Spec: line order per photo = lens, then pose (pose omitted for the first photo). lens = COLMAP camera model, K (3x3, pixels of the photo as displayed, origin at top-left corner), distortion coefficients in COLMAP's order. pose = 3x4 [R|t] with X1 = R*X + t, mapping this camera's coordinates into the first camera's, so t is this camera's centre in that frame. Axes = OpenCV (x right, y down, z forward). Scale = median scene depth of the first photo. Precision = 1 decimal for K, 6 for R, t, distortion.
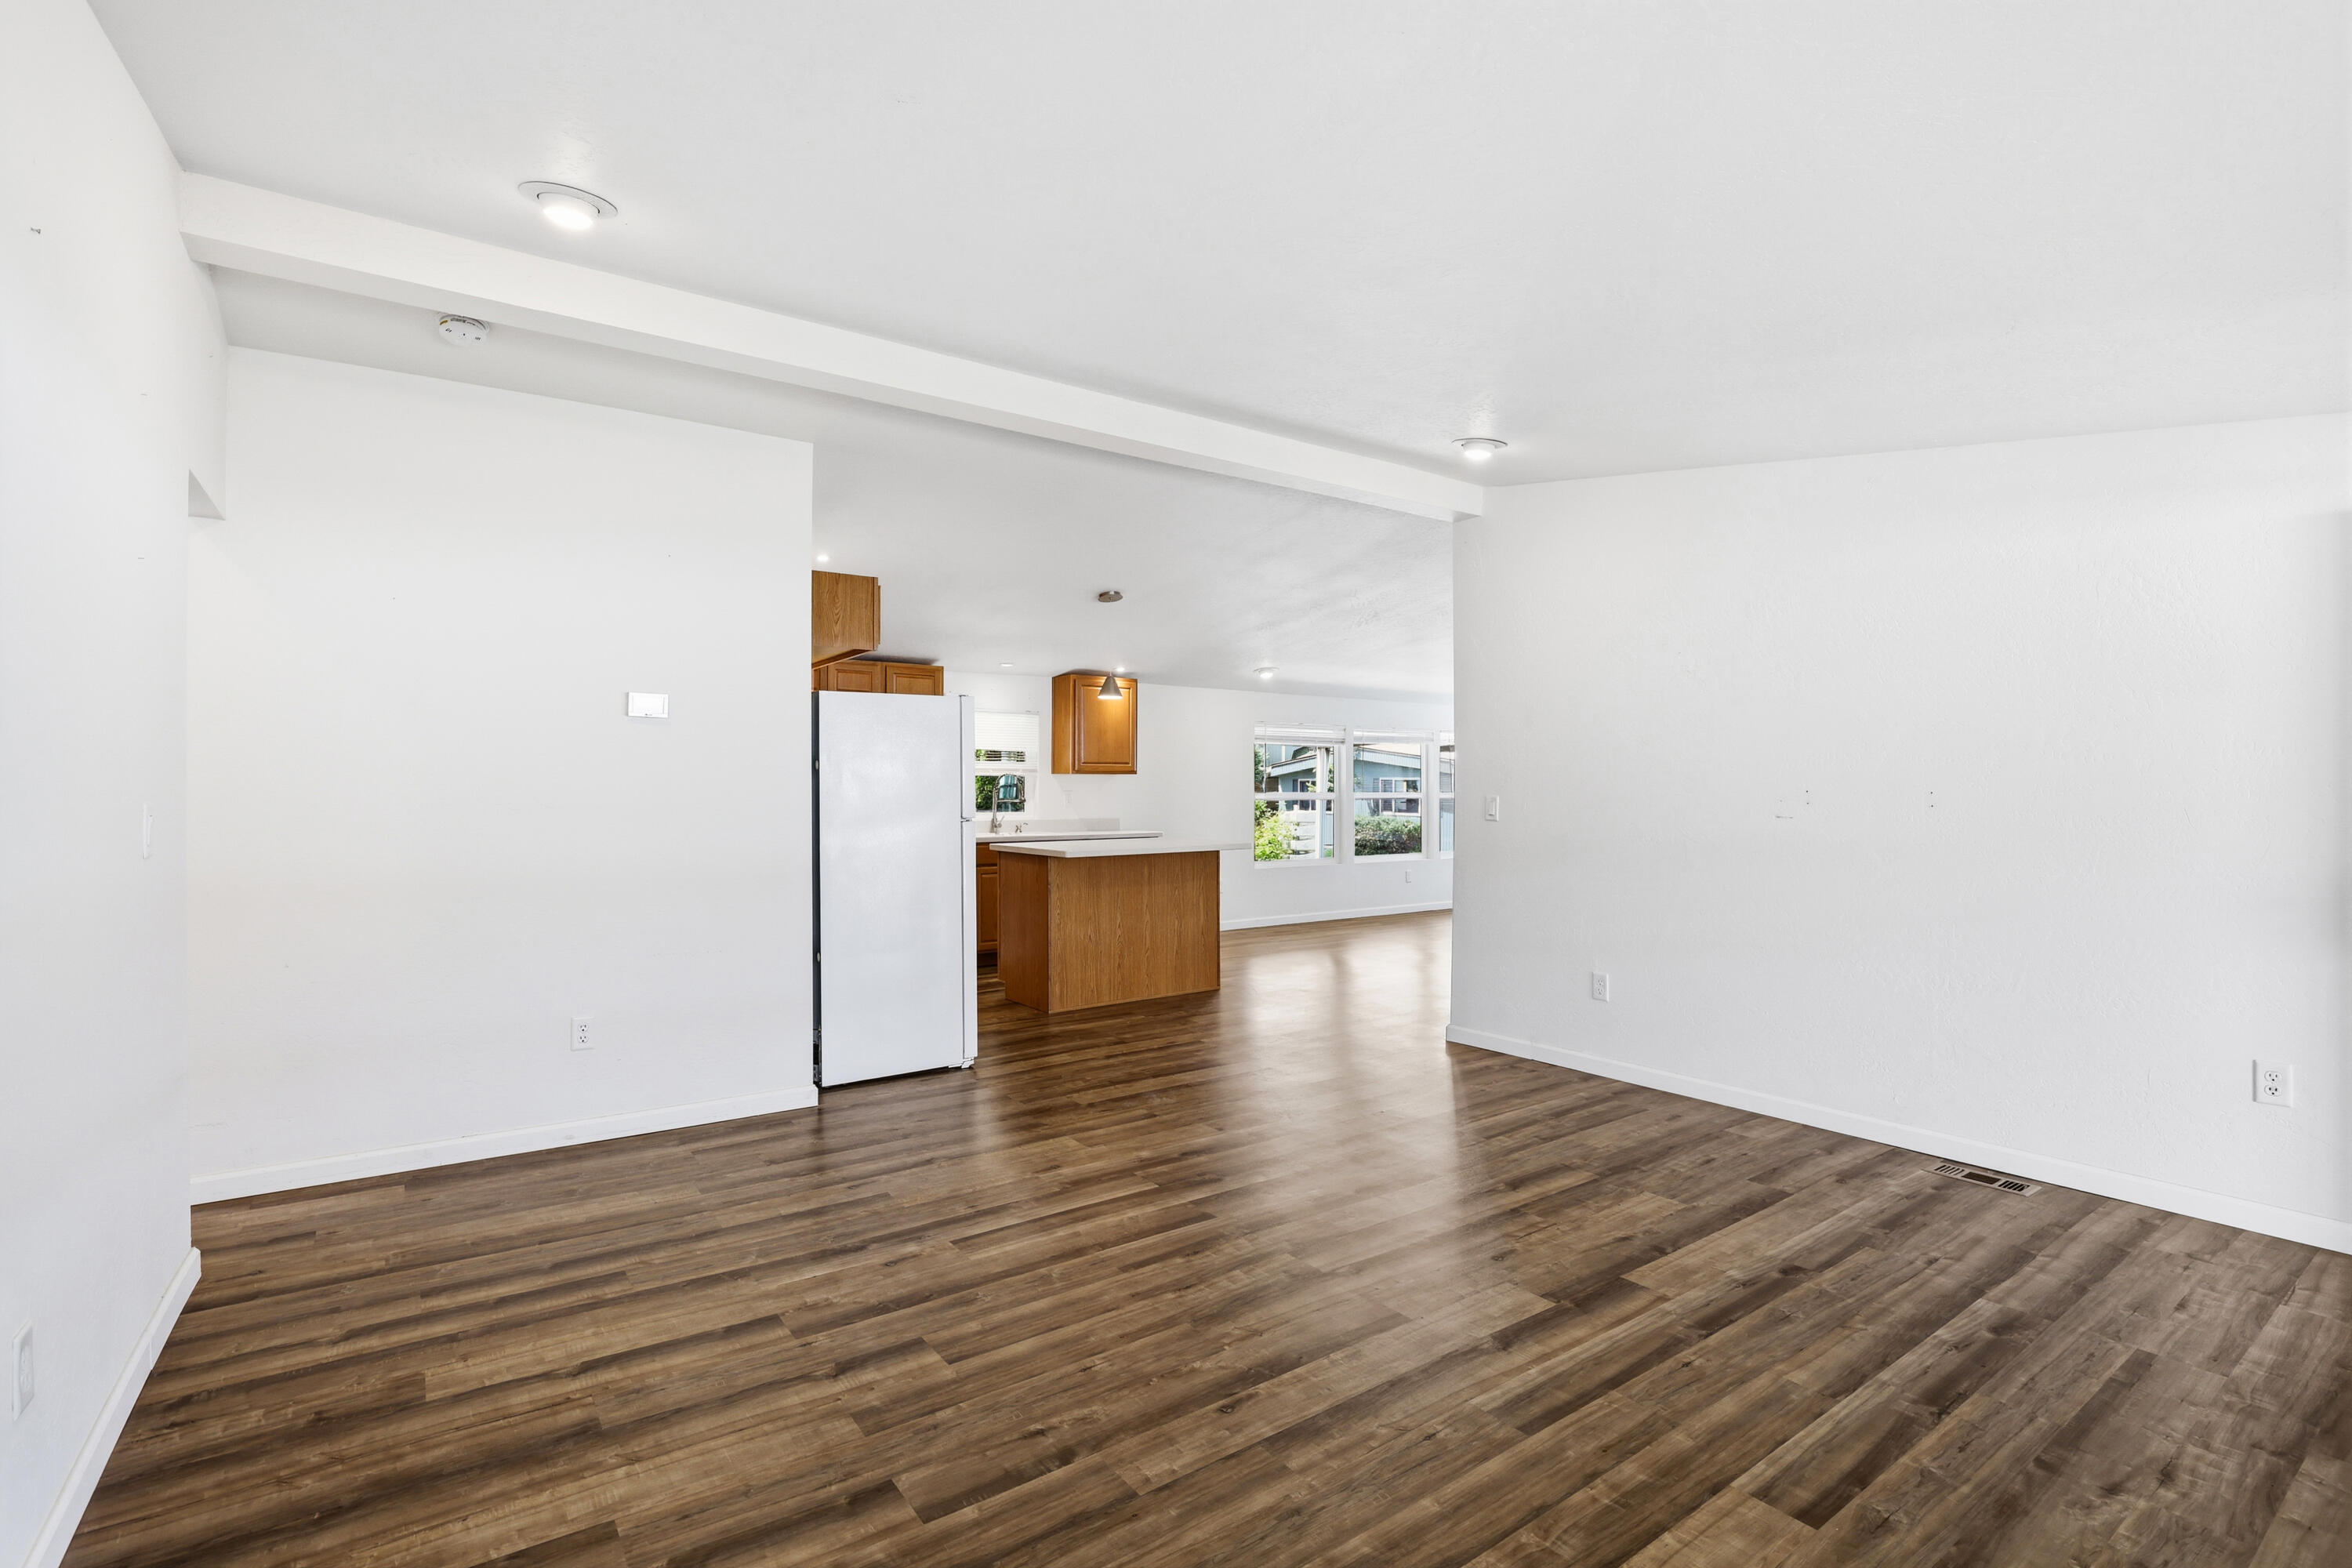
lens RADIAL K [[1090.9, 0, 1168.1], [0, 1090.9, 795.2], [0, 0, 1]] dist [-0.038637, 0.009229]
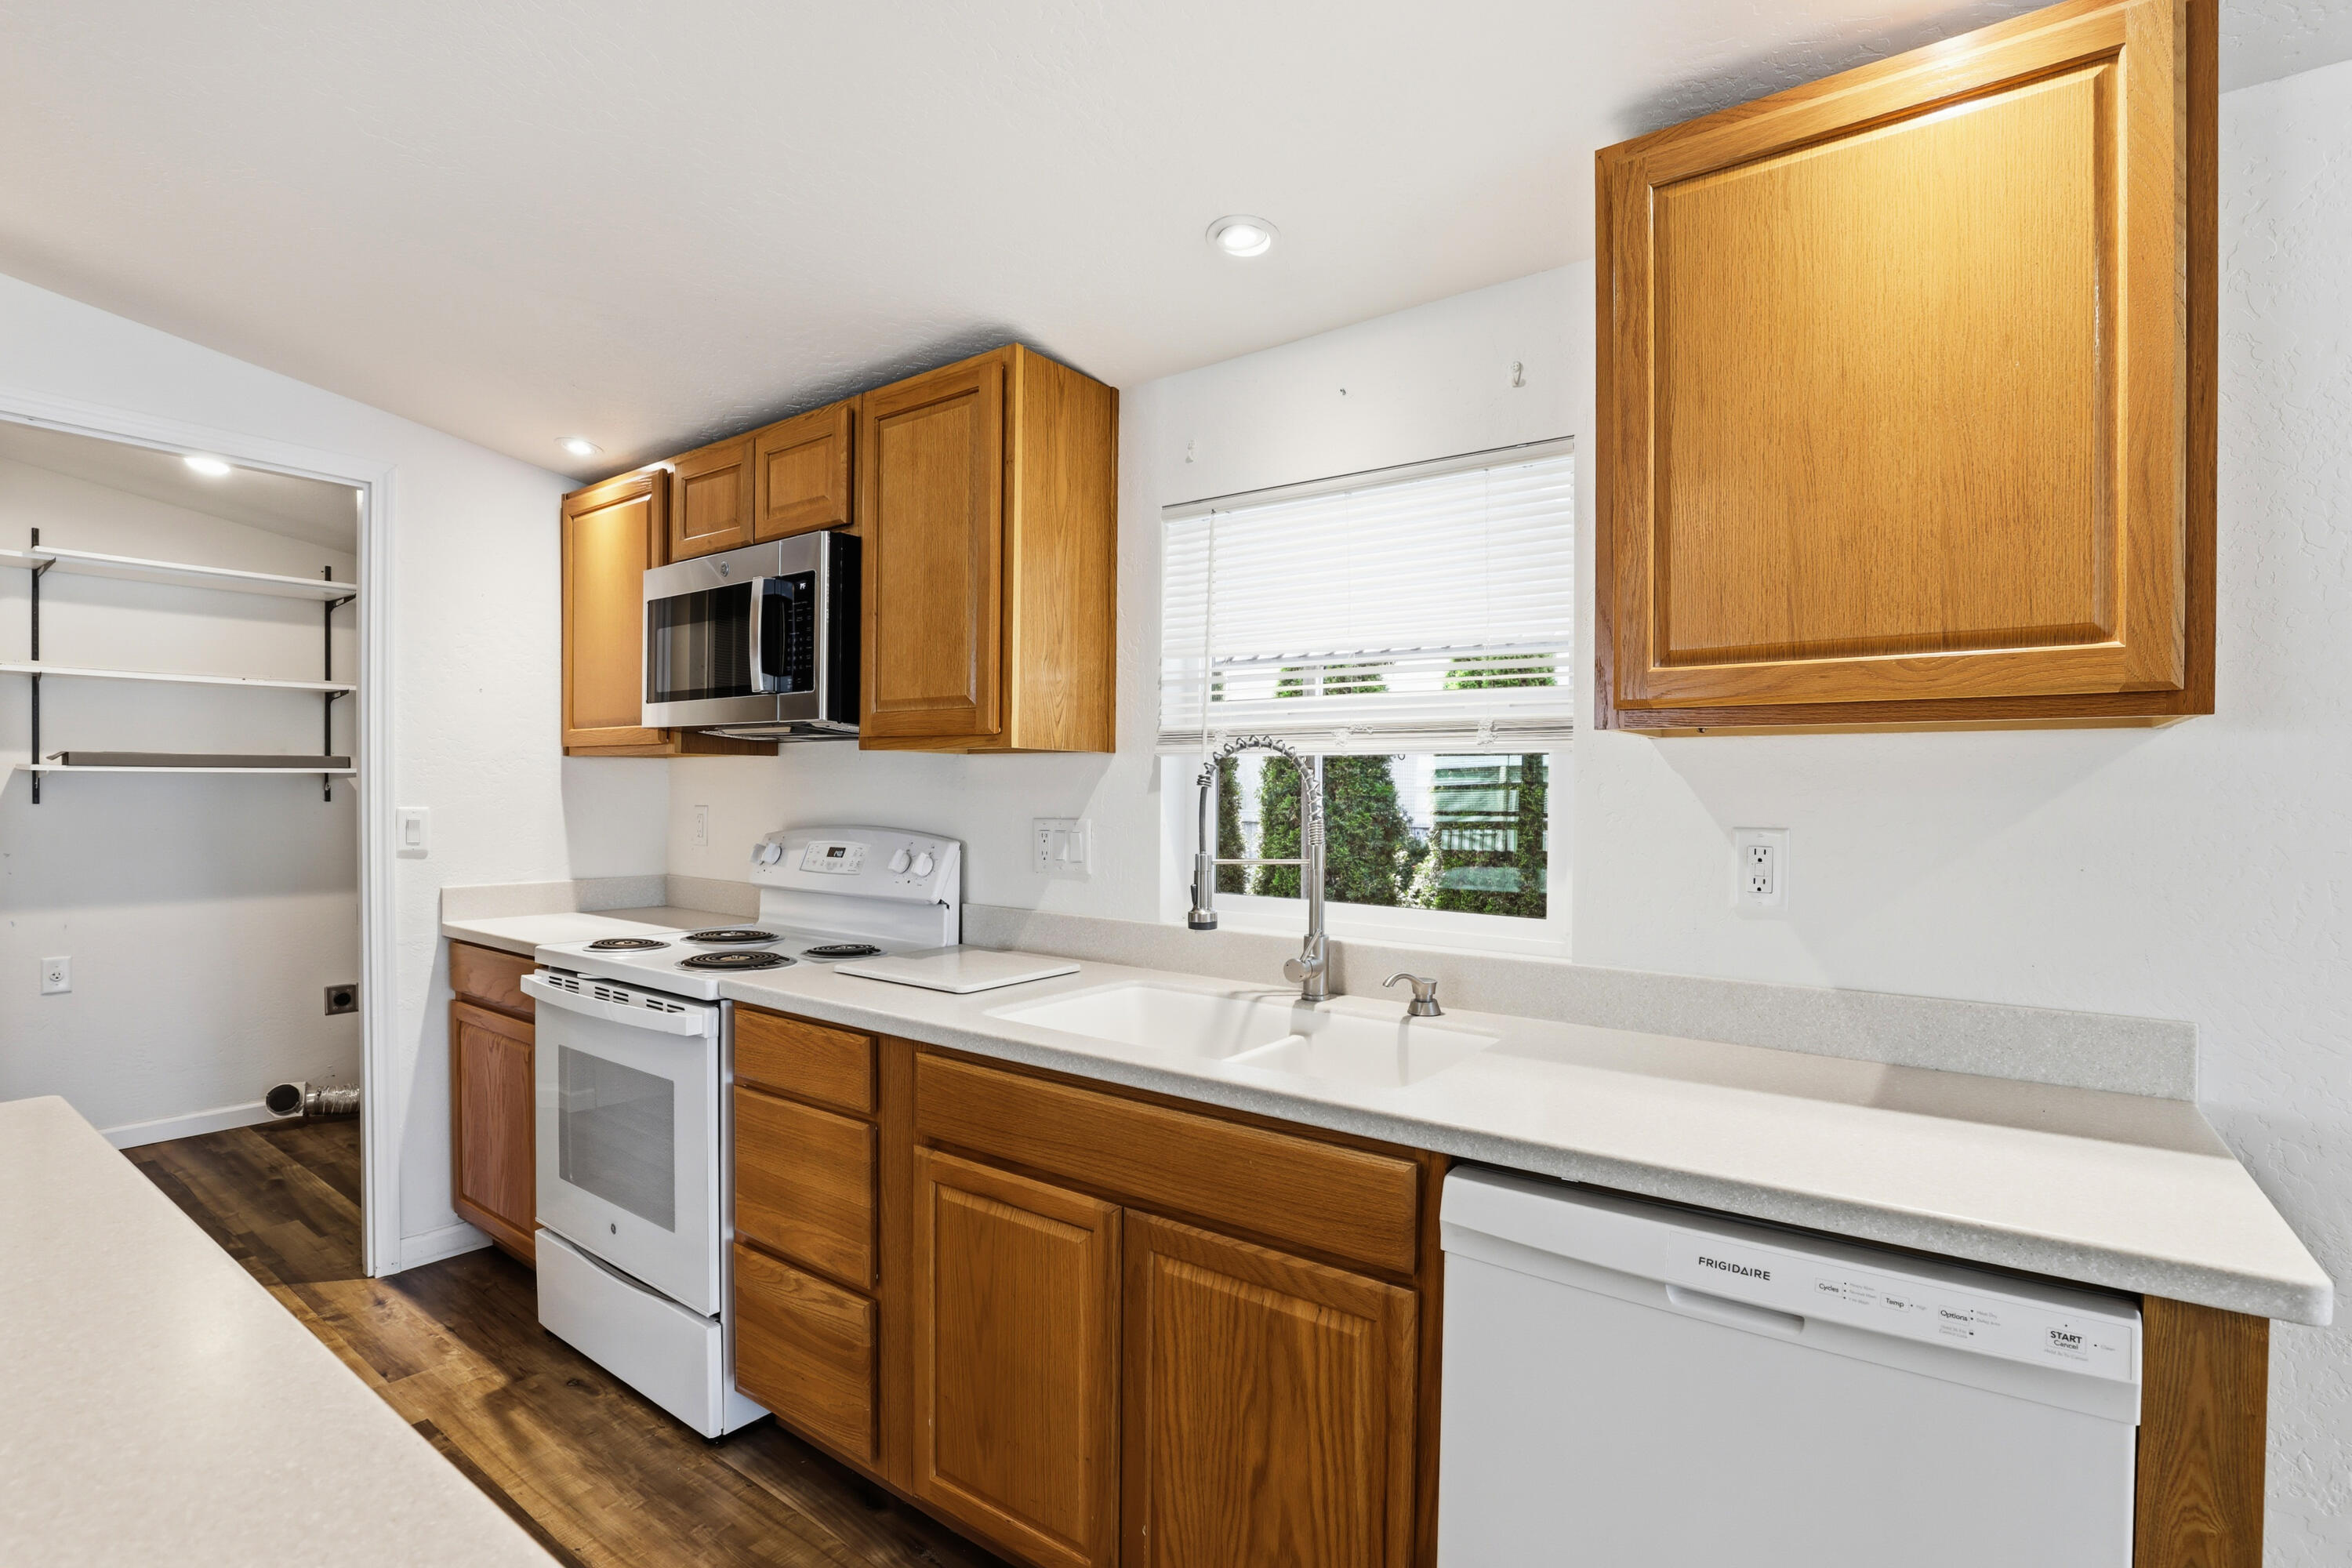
lens RADIAL K [[1090.9, 0, 1176.0], [0, 1090.9, 804.8], [0, 0, 1]] dist [-0.038637, 0.009229]
pose [[0.309061, 0.011838, -0.950969, 0.050259], [-0.021138, 0.999761, 0.005576, -0.007223], [0.950807, 0.018378, 0.309237, 0.855548]]
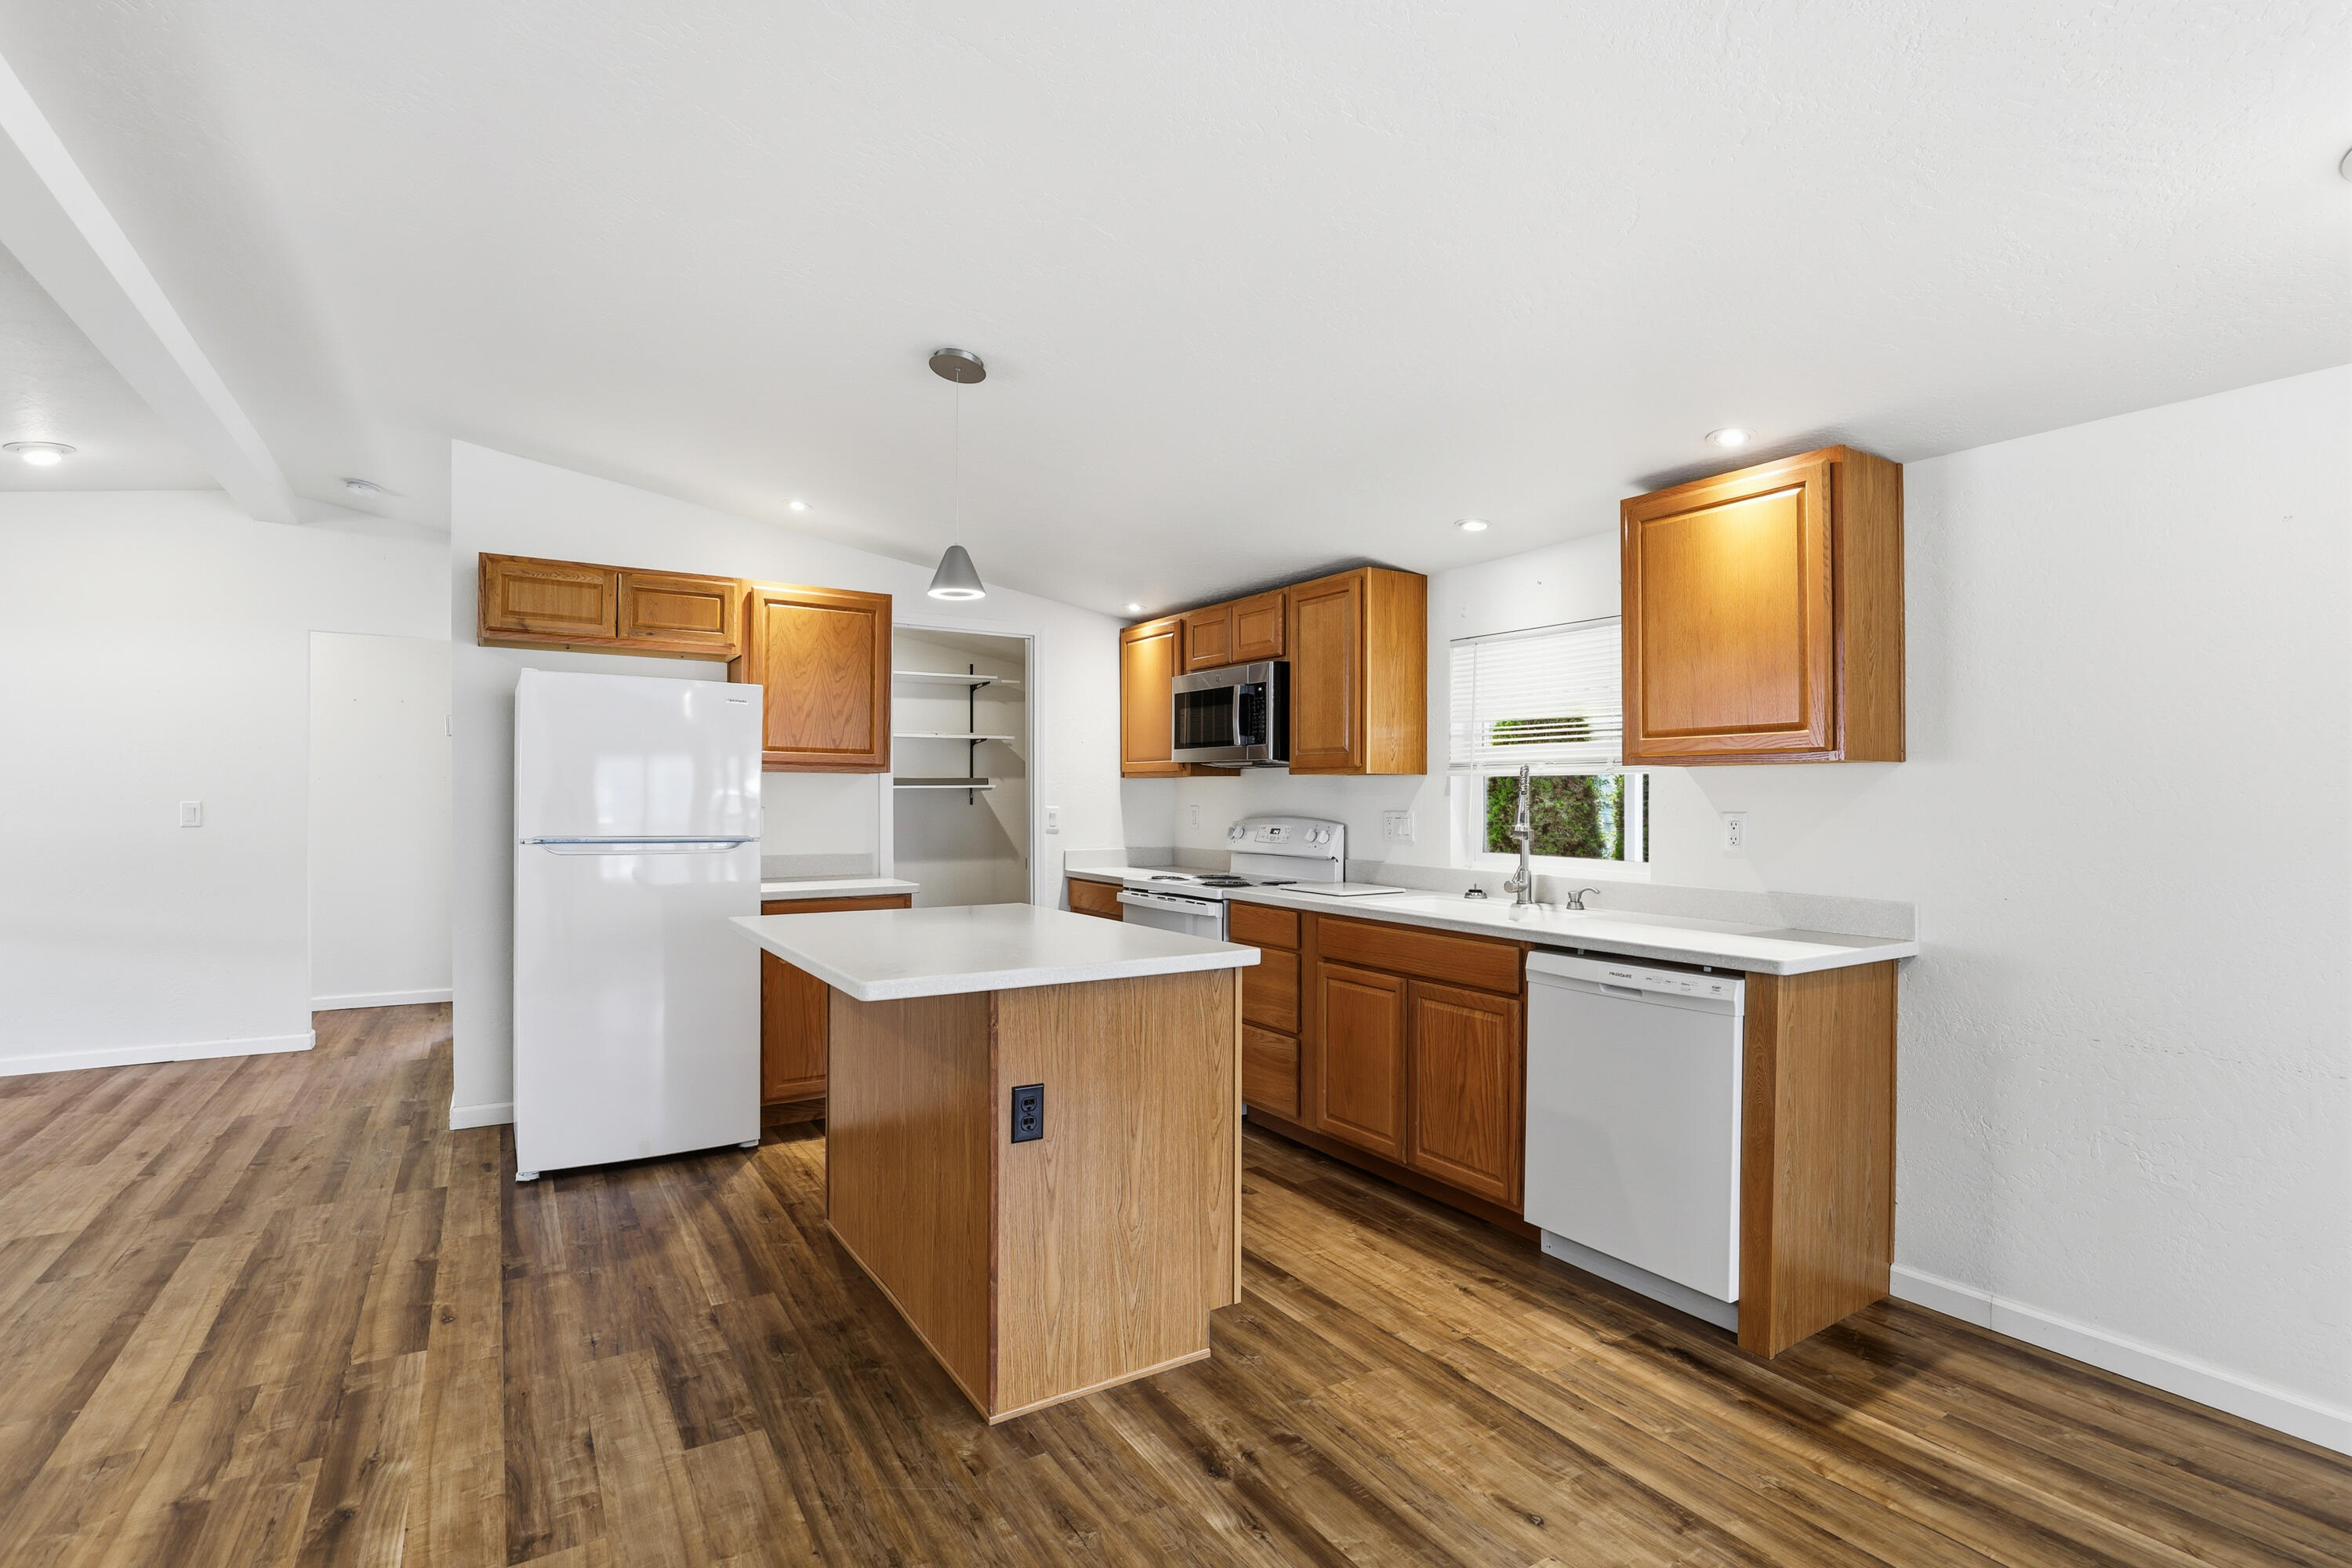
lens RADIAL K [[1090.9, 0, 1159.1], [0, 1090.9, 797.2], [0, 0, 1]] dist [-0.038637, 0.009229]
pose [[-0.069169, -0.000612, -0.997605, 0.283238], [-0.016495, 0.999864, 0.000530, -0.006345], [0.997469, 0.016492, -0.069170, 0.838553]]
